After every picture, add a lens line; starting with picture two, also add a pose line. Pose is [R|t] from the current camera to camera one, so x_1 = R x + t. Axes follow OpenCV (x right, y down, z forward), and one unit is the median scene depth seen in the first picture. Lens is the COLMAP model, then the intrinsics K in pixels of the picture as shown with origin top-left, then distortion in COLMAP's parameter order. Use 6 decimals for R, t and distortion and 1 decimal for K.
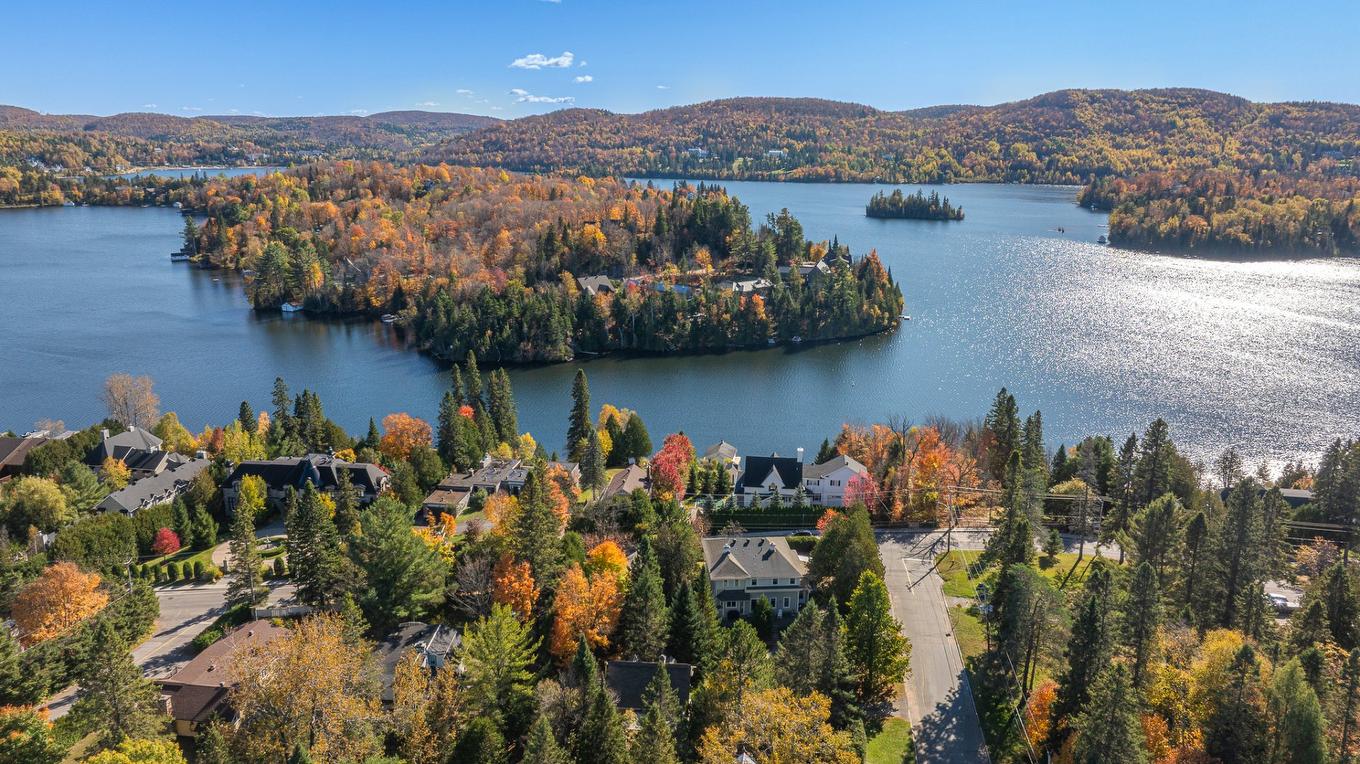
lens RADIAL K [[965.2, 0, 680.0], [0, 965.2, 382.0], [0, 0, 1]] dist [-0.016366, 0.003361]
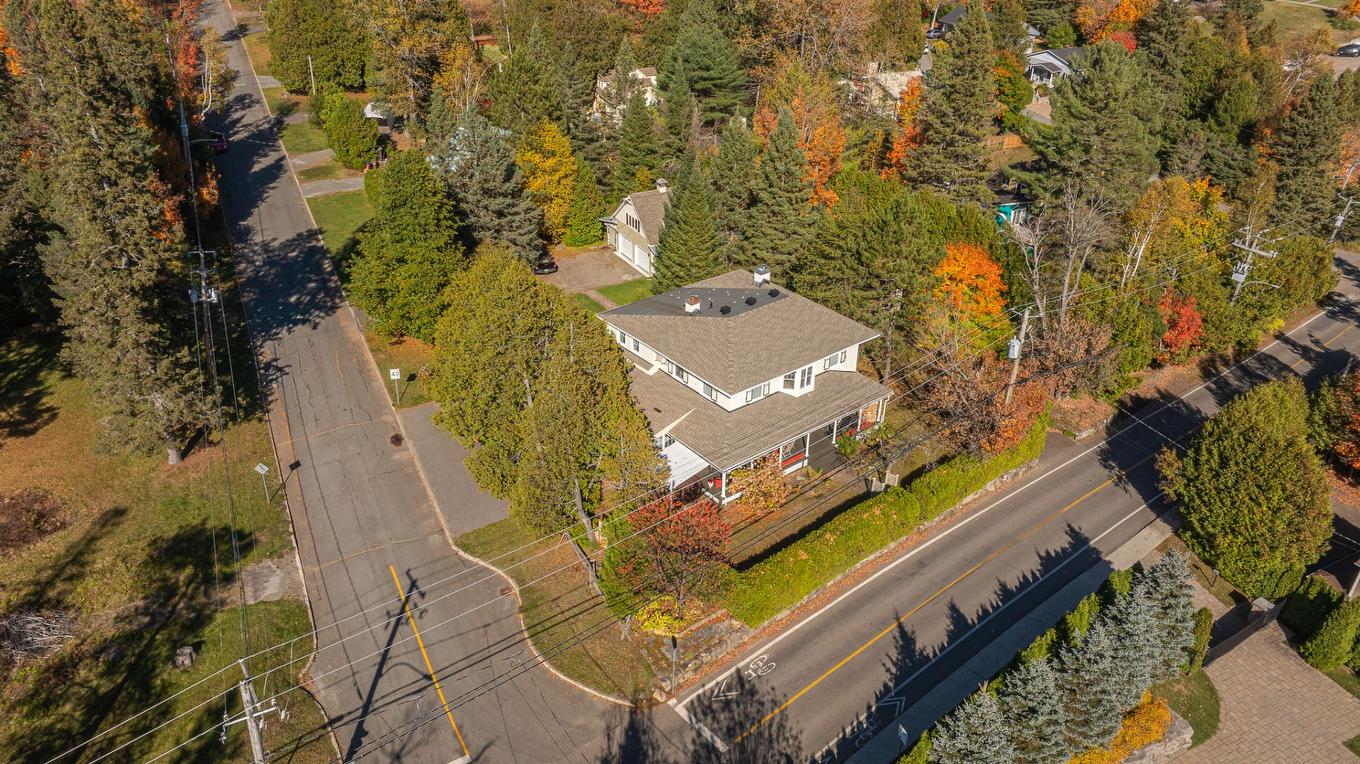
lens RADIAL K [[965.2, 0, 680.0], [0, 965.2, 382.0], [0, 0, 1]] dist [-0.016366, 0.003361]
pose [[-0.835104, 0.249407, -0.490304, 0.237910], [-0.174818, 0.724779, 0.666434, -0.068299], [0.521575, 0.642255, -0.561665, 0.925452]]
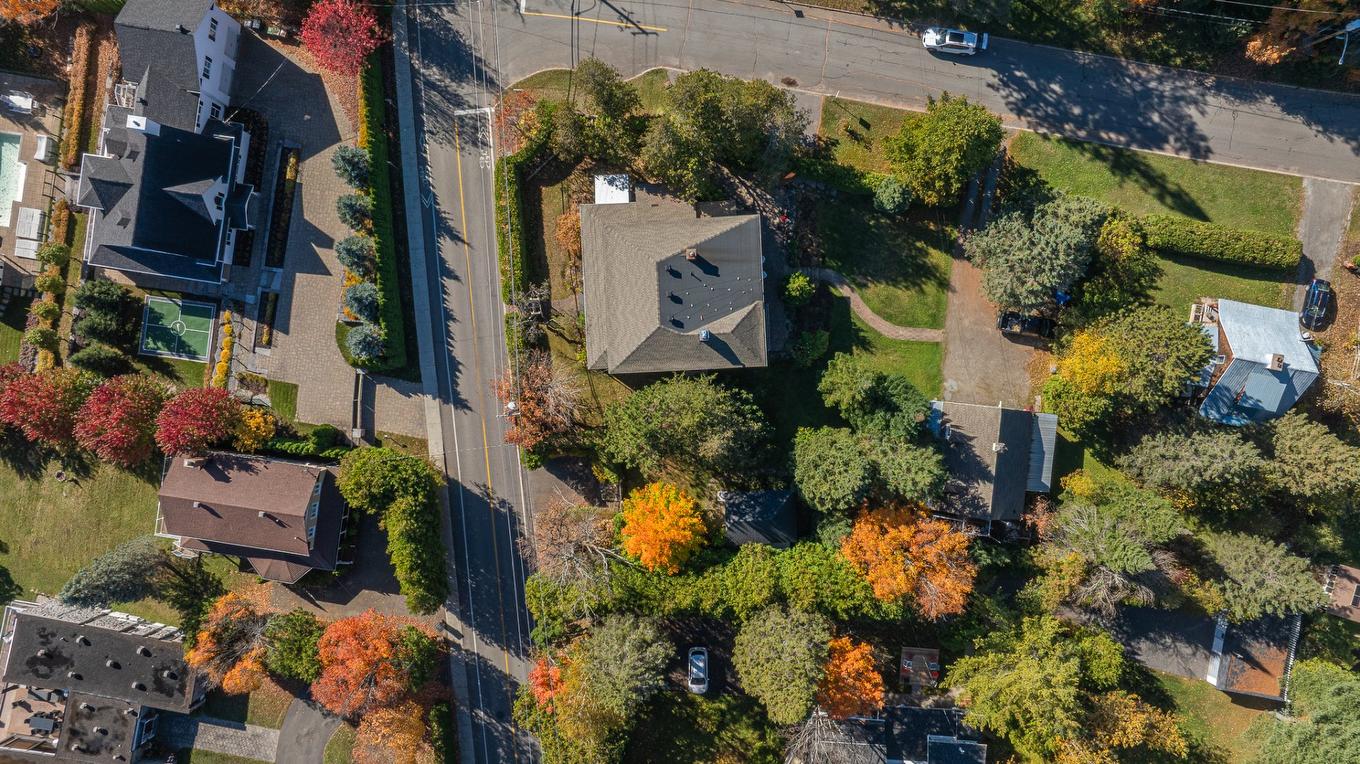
lens RADIAL K [[965.2, 0, 680.0], [0, 965.2, 382.0], [0, 0, 1]] dist [-0.016366, 0.003361]
pose [[0.043881, -0.998984, -0.010266, 0.018905], [0.262915, 0.001634, 0.964817, -0.281183], [-0.963820, -0.045037, 0.262720, 0.625758]]
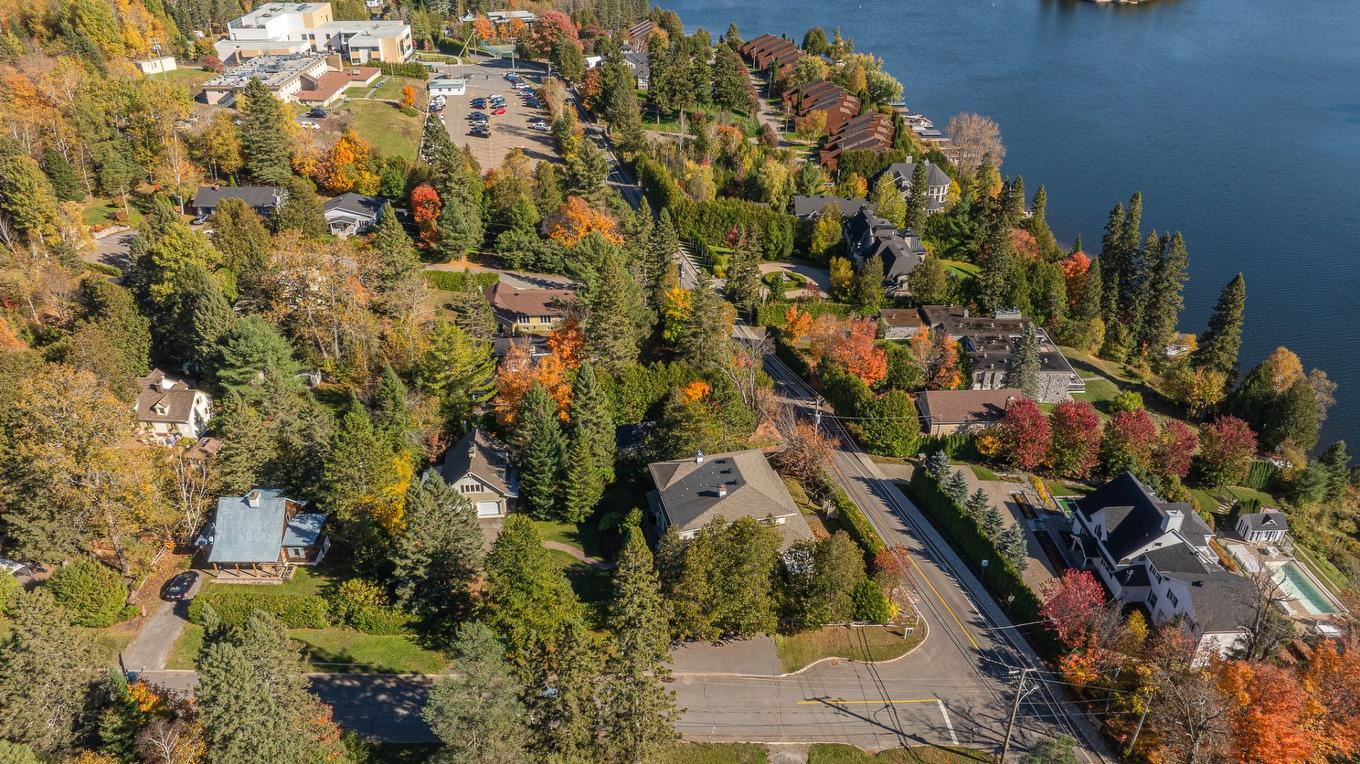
lens RADIAL K [[965.2, 0, 680.0], [0, 965.2, 382.0], [0, 0, 1]] dist [-0.016366, 0.003361]
pose [[0.152491, 0.477390, -0.865359, 0.506857], [-0.264374, 0.863393, 0.429719, -0.154808], [0.952288, 0.163250, 0.257869, 0.561274]]
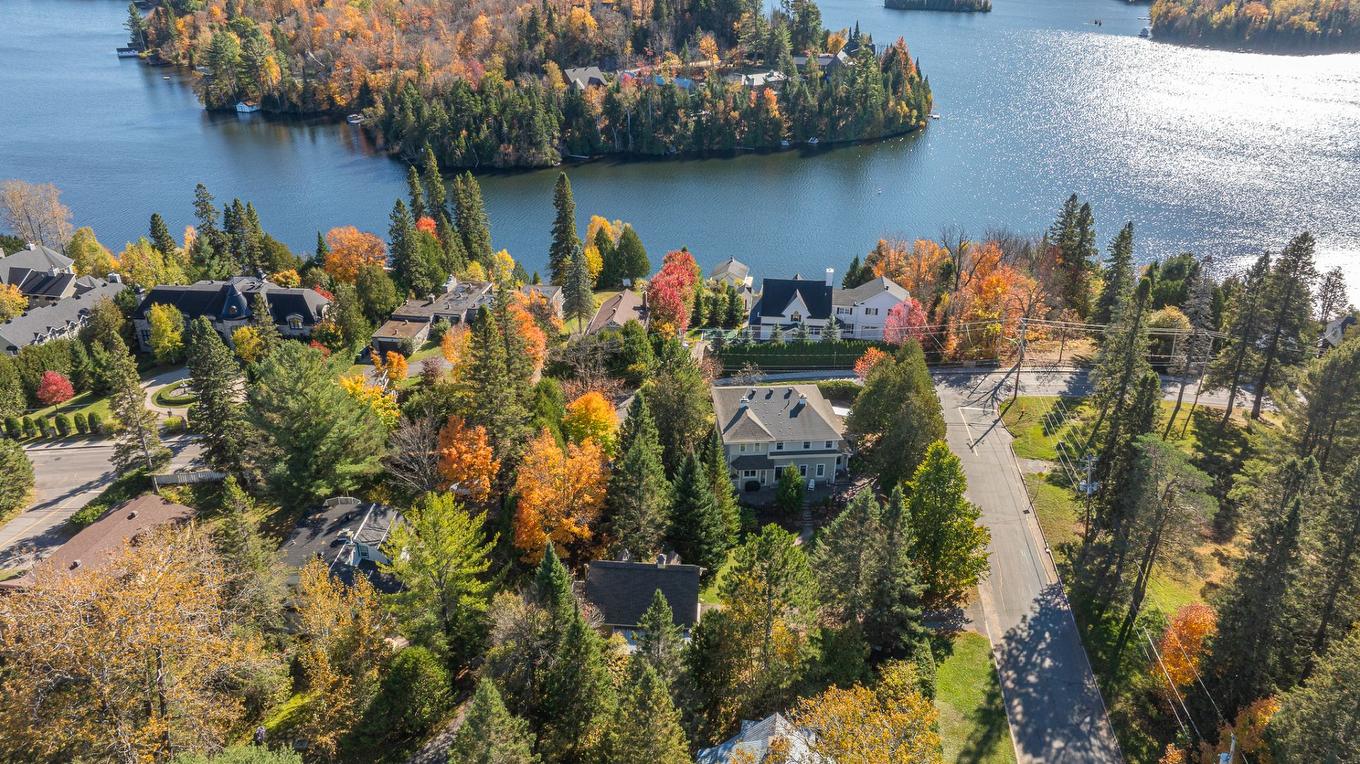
lens RADIAL K [[965.2, 0, 680.0], [0, 965.2, 382.0], [0, 0, 1]] dist [-0.016366, 0.003361]
pose [[0.999996, -0.002130, -0.001629, -0.001479], [0.002403, 0.981371, 0.192106, 0.005321], [0.001190, -0.192110, 0.981373, 0.176129]]
